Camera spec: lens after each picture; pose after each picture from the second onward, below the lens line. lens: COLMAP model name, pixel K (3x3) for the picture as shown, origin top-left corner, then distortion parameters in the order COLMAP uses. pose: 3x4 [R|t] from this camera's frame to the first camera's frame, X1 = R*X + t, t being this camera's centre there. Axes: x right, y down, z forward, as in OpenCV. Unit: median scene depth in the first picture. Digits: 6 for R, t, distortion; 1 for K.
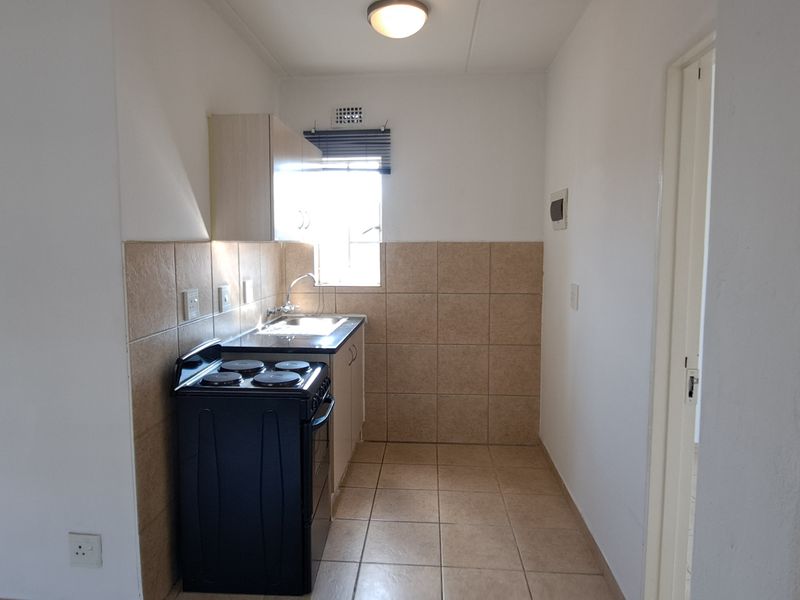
lens RADIAL K [[526.0, 0, 386.4], [0, 526.0, 286.2], [0, 0, 1]] dist [0.003274, -0.015014]
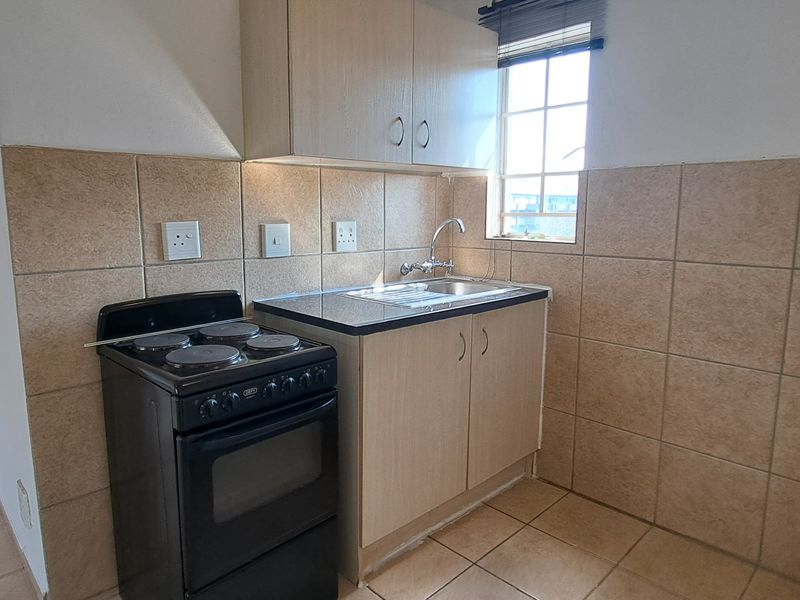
lens RADIAL K [[526.0, 0, 386.4], [0, 526.0, 286.2], [0, 0, 1]] dist [0.003274, -0.015014]
pose [[0.746487, 0.098950, -0.658002, 0.233832], [-0.058533, 0.994813, 0.083195, 0.012027], [0.662821, -0.023589, 0.748407, 0.397993]]
